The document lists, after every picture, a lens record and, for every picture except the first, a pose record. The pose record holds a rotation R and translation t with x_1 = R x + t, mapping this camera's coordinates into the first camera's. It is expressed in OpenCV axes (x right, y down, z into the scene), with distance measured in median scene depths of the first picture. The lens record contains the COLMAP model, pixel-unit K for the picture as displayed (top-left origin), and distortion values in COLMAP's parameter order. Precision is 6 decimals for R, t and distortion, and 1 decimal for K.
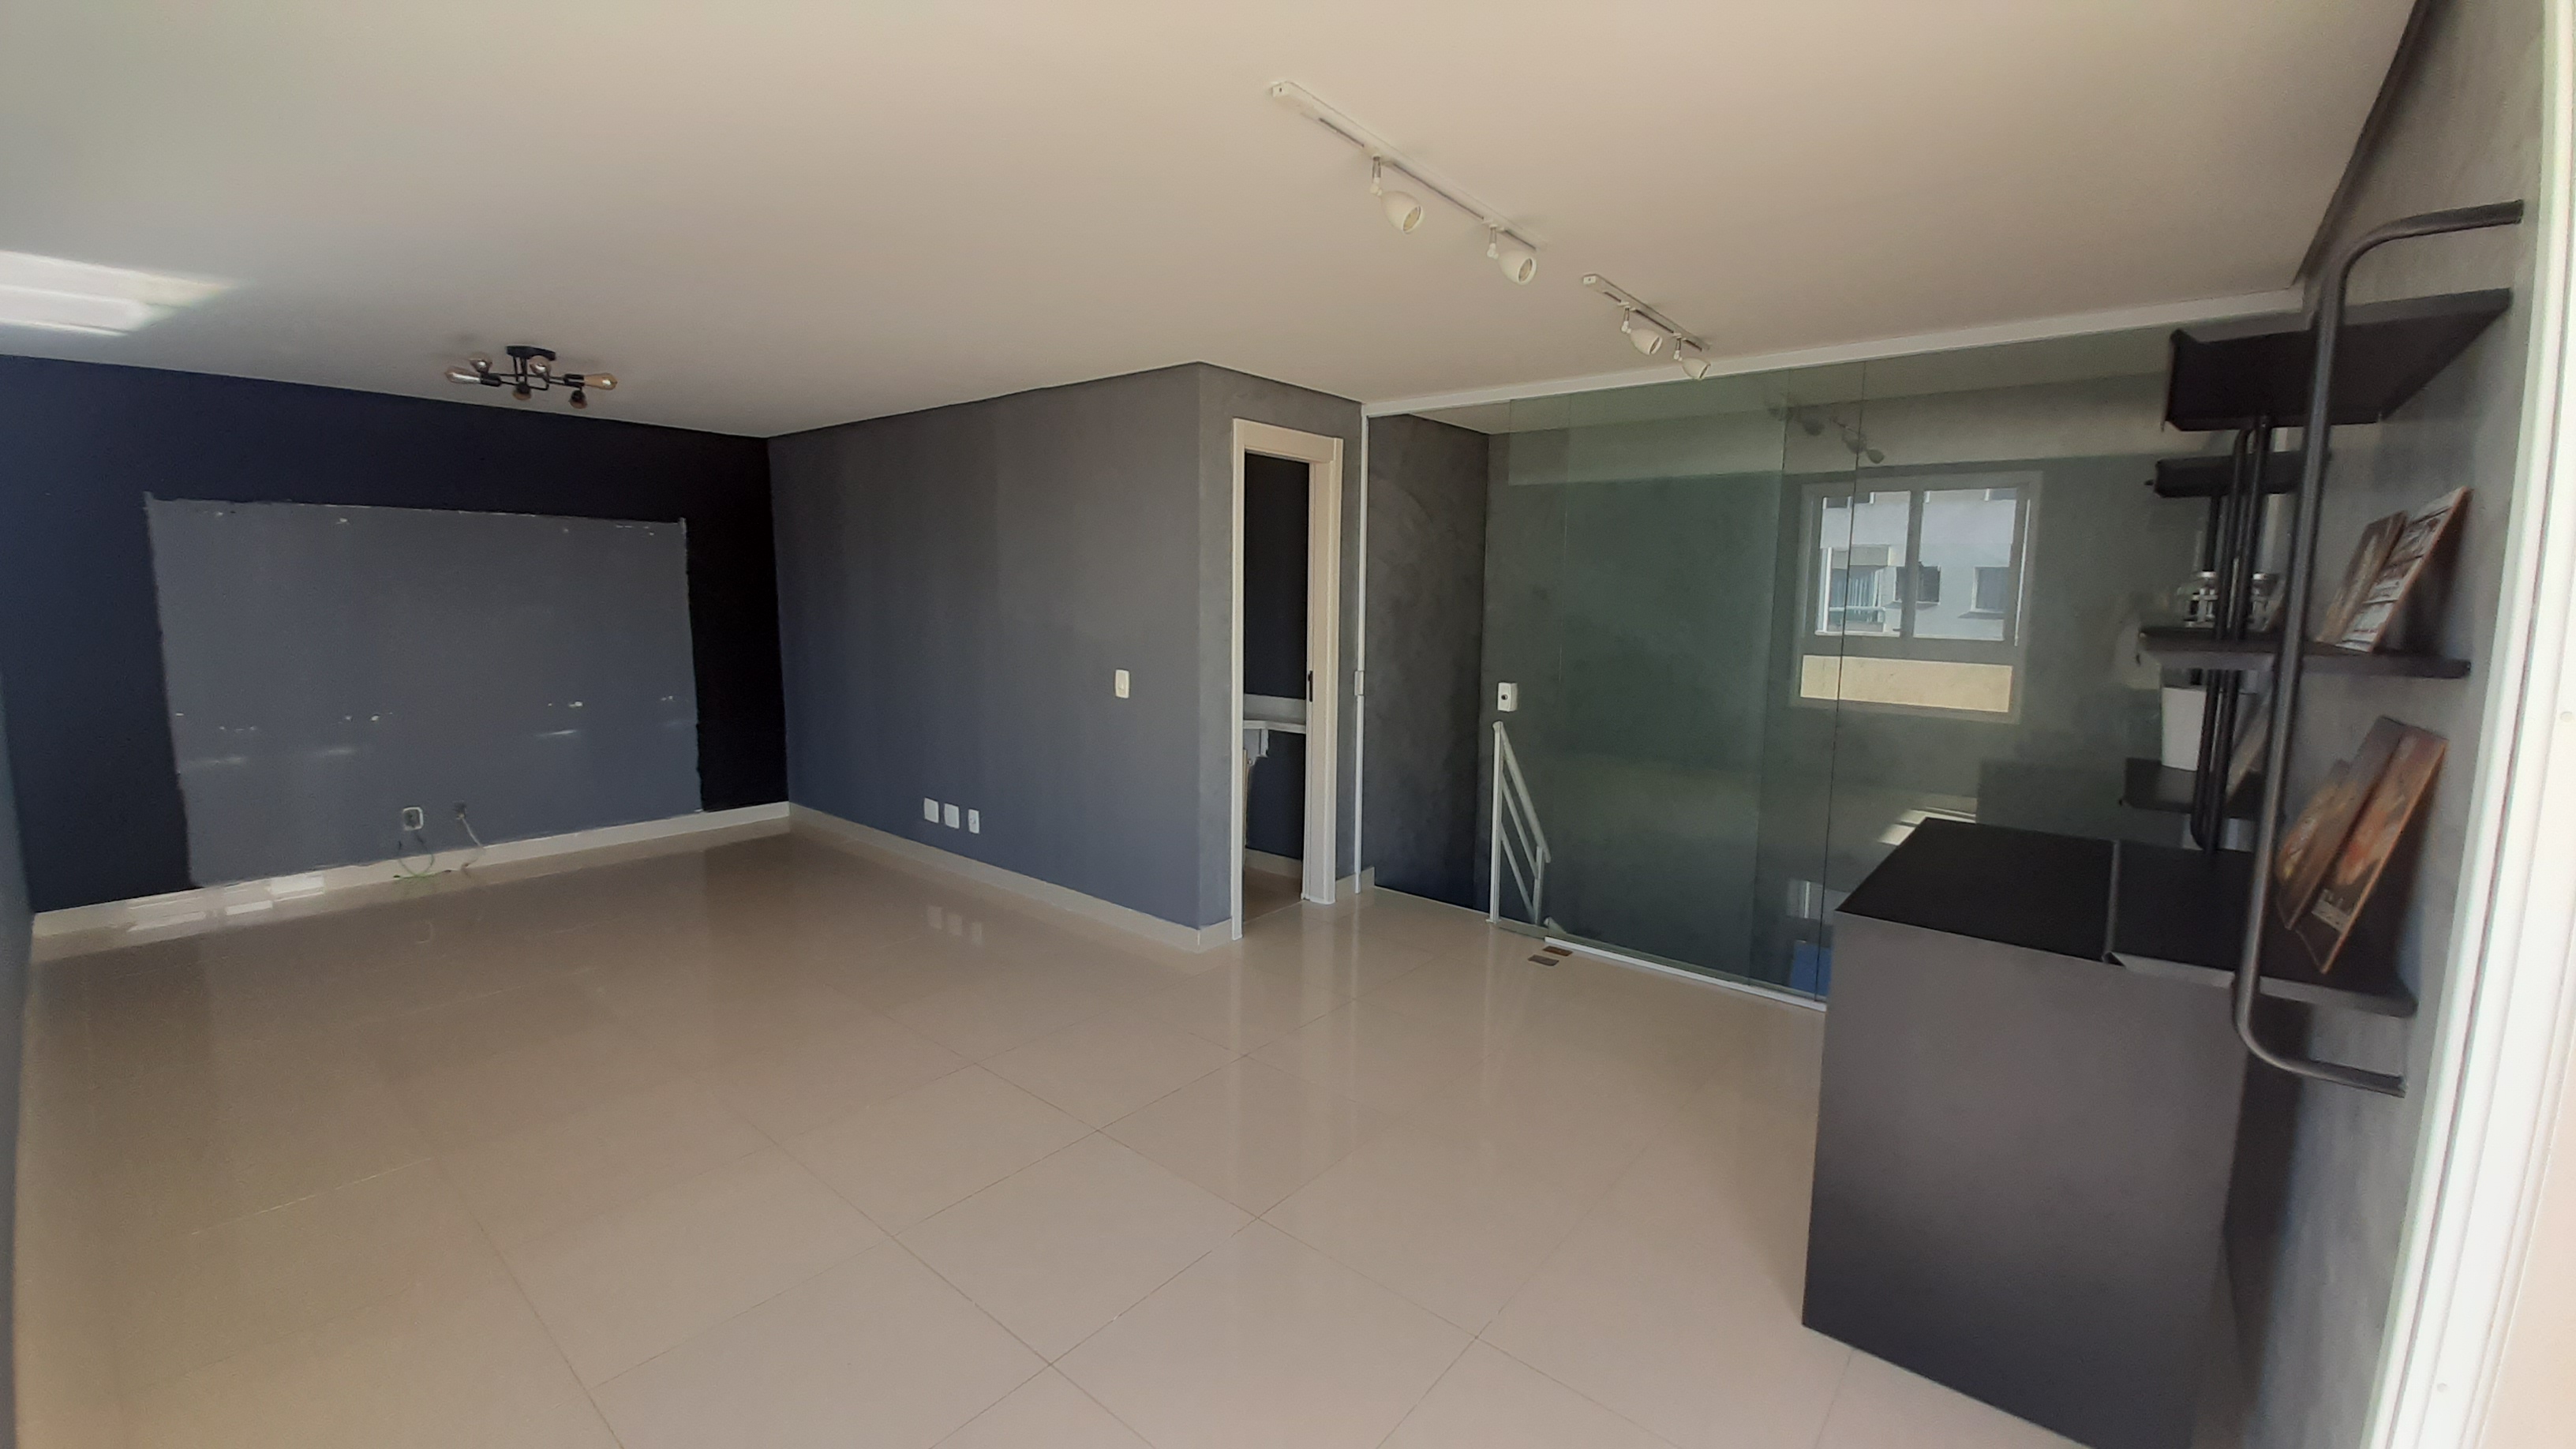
lens RADIAL K [[1019.6, 0, 1299.2], [0, 1019.6, 711.4], [0, 0, 1]] dist [-0.000865, 0.000006]
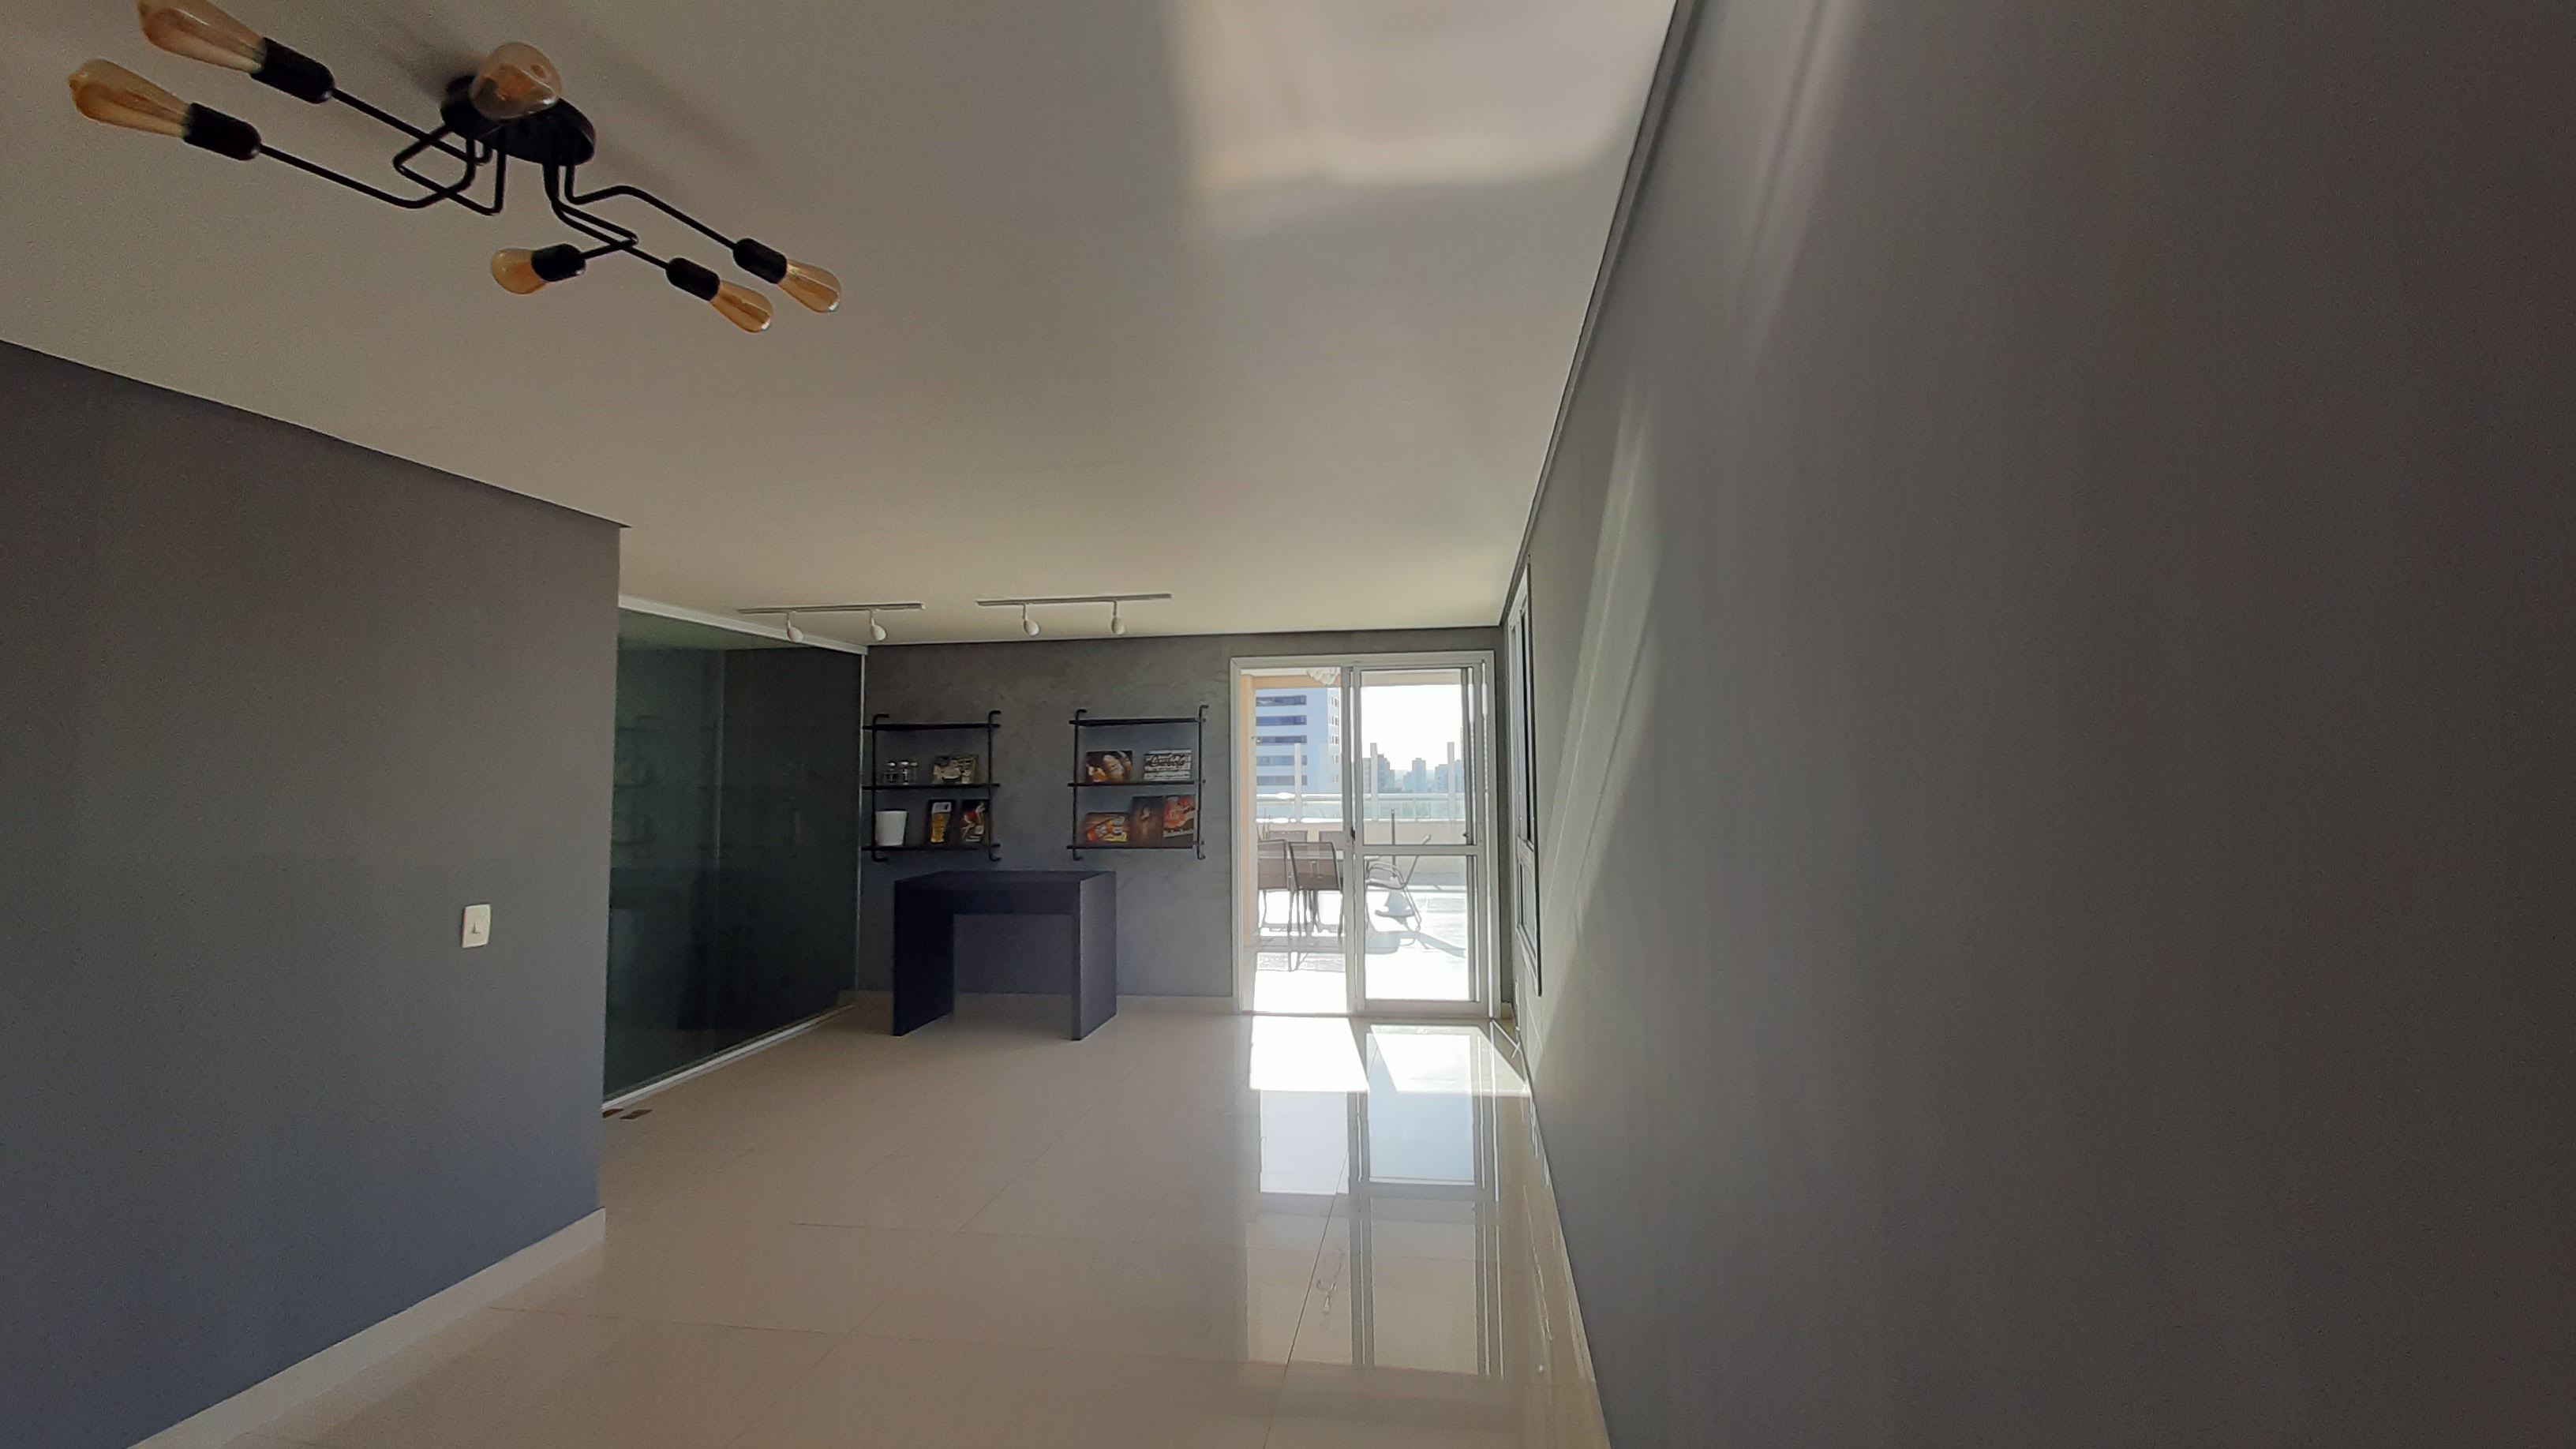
lens RADIAL K [[1019.6, 0, 1299.2], [0, 1019.6, 711.4], [0, 0, 1]] dist [-0.000865, 0.000006]
pose [[-0.507434, 0.040659, 0.860731, -1.028863], [0.109493, 0.993832, 0.017604, -0.119428], [-0.854706, 0.103177, -0.508756, 0.864872]]
